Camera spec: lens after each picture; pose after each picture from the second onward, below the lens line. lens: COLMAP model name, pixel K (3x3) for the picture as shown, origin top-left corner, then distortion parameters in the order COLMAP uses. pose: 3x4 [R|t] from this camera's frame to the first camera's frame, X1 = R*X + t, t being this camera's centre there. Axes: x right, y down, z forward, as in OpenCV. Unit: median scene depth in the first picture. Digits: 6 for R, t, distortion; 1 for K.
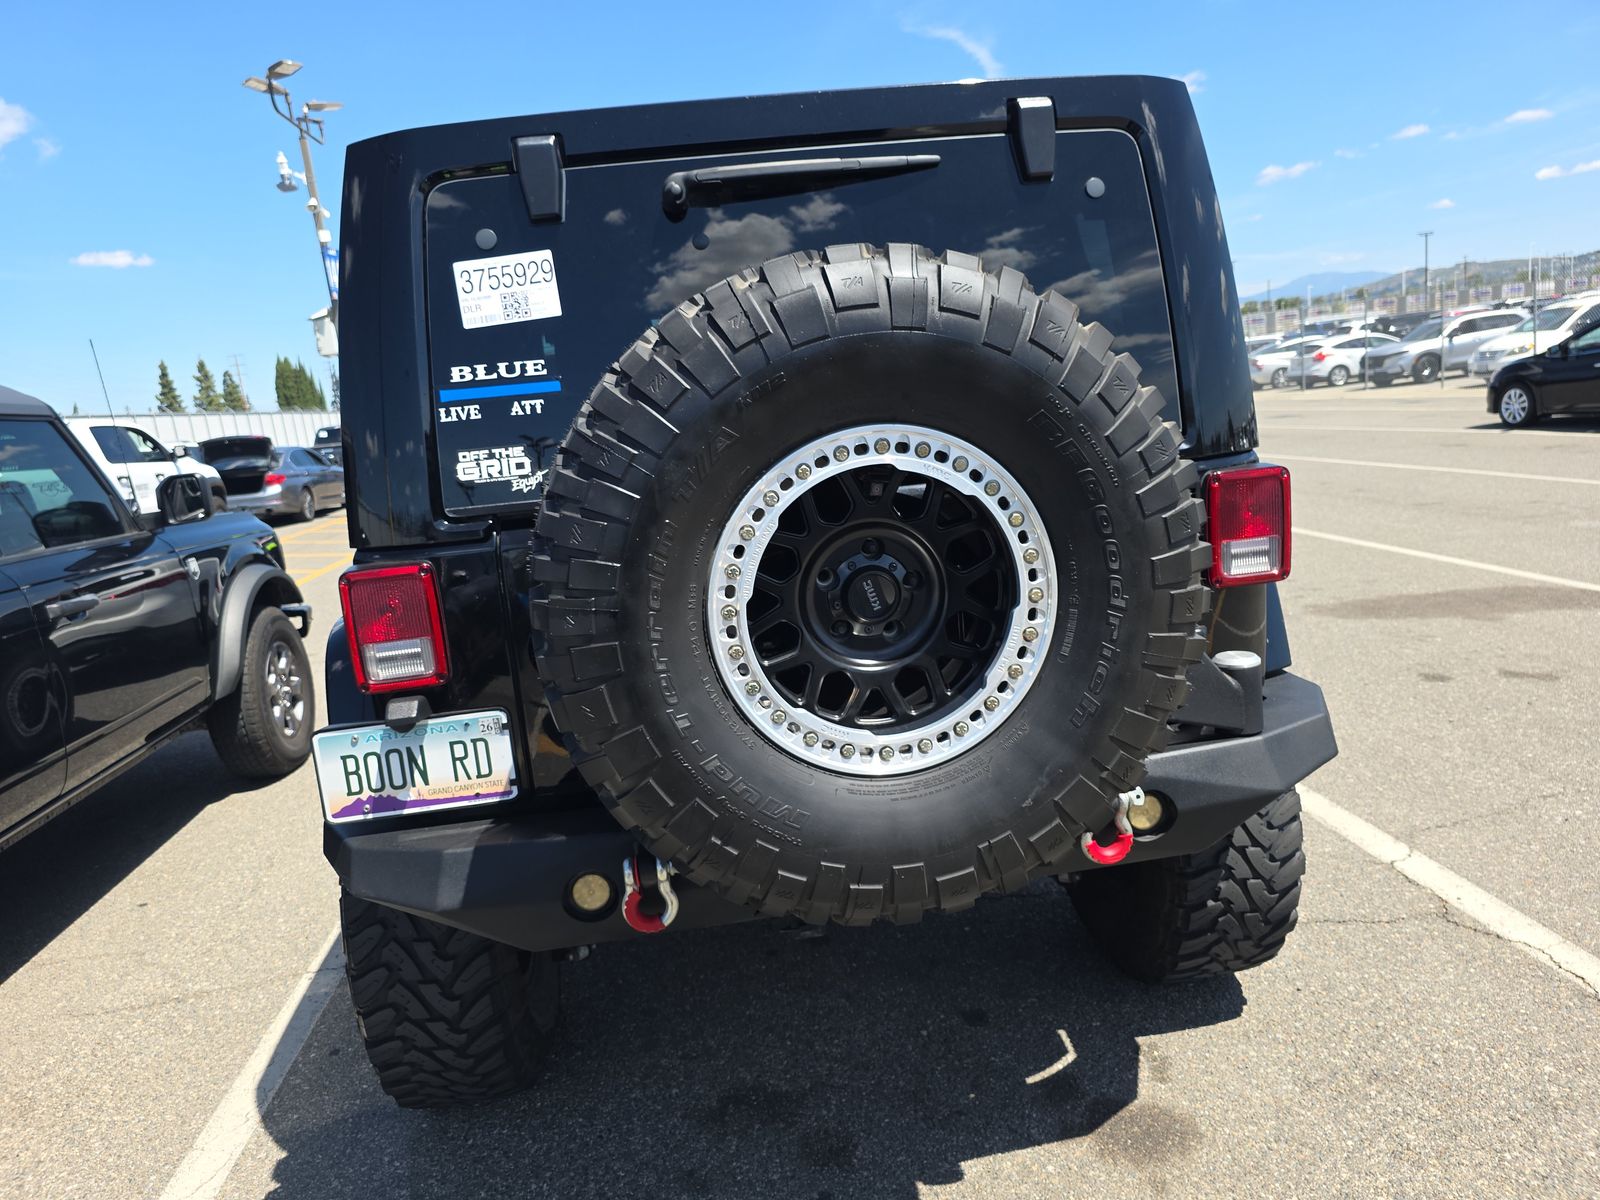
lens RADIAL K [[1120.3, 0, 802.4], [0, 1120.3, 596.8], [0, 0, 1]] dist [0.051139, -0.024019]
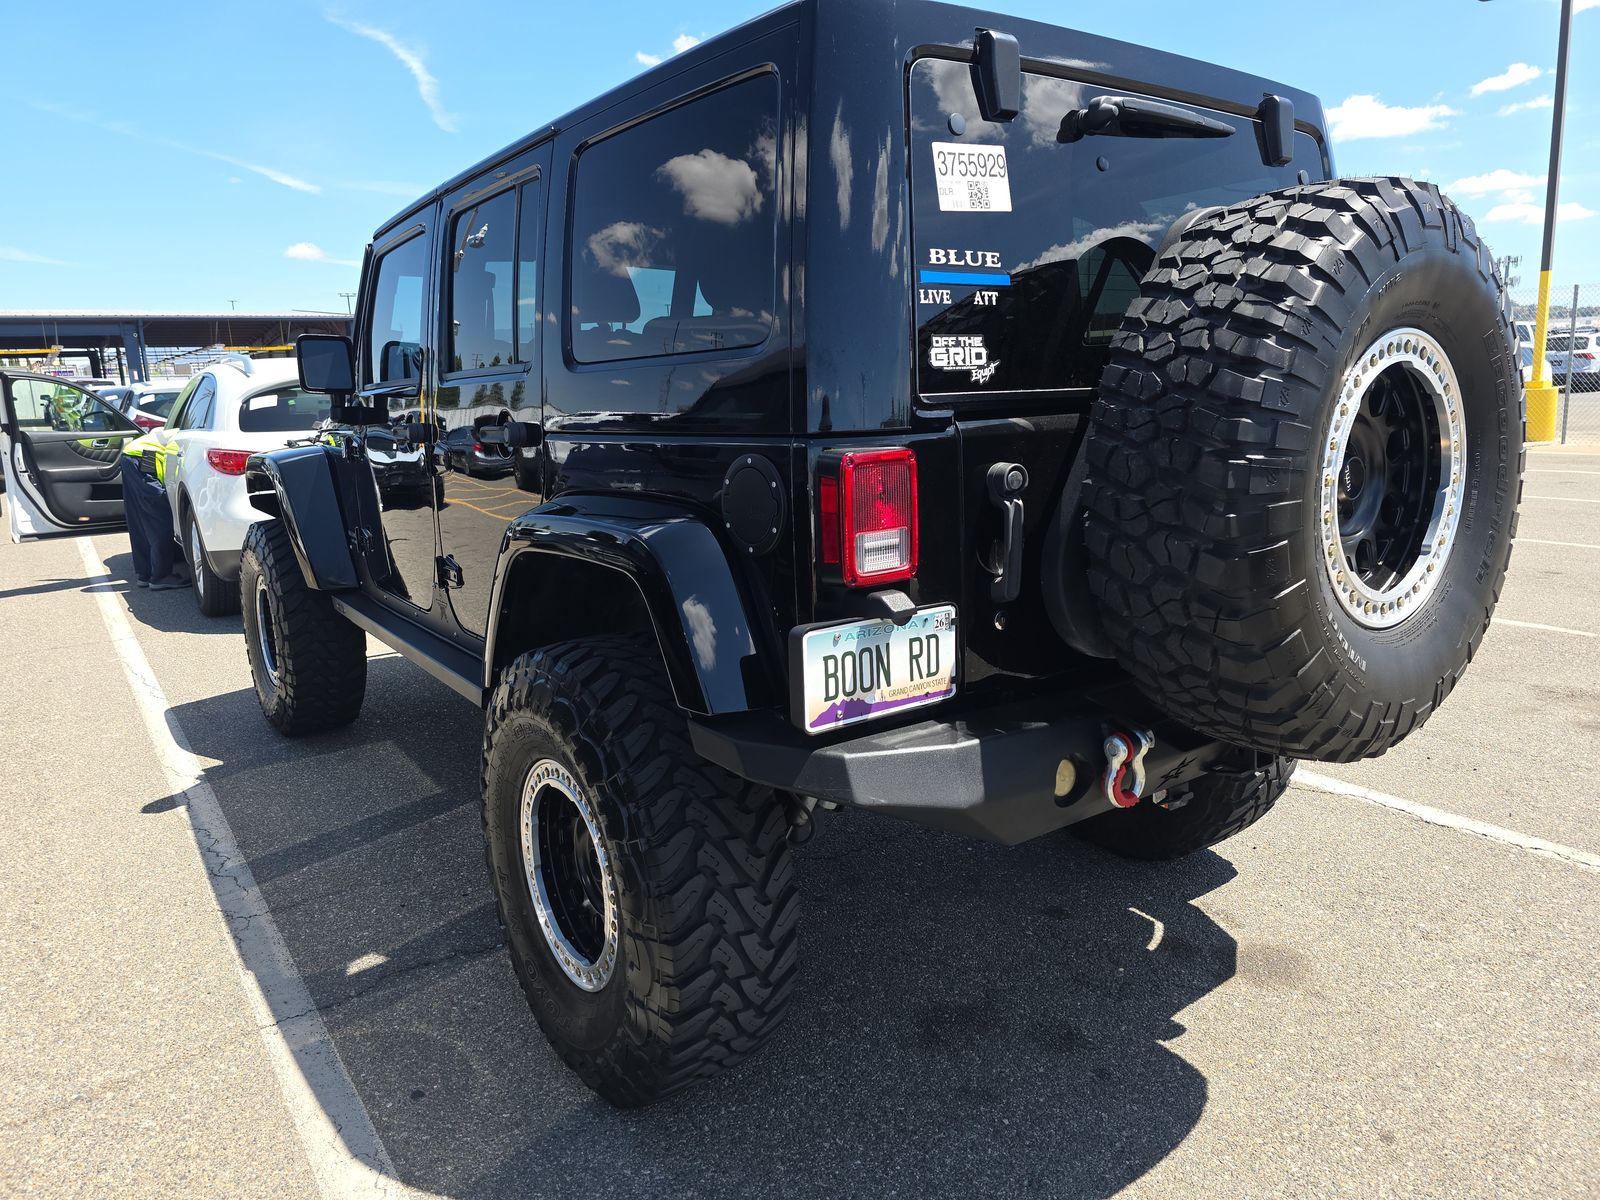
lens RADIAL K [[1120.3, 0, 799.0], [0, 1120.3, 573.2], [0, 0, 1]] dist [0.051139, -0.024019]
pose [[0.863517, -0.006521, 0.504277, -0.875137], [0.030298, 0.998781, -0.038967, 0.107611], [-0.503408, 0.048928, 0.862662, 0.227153]]
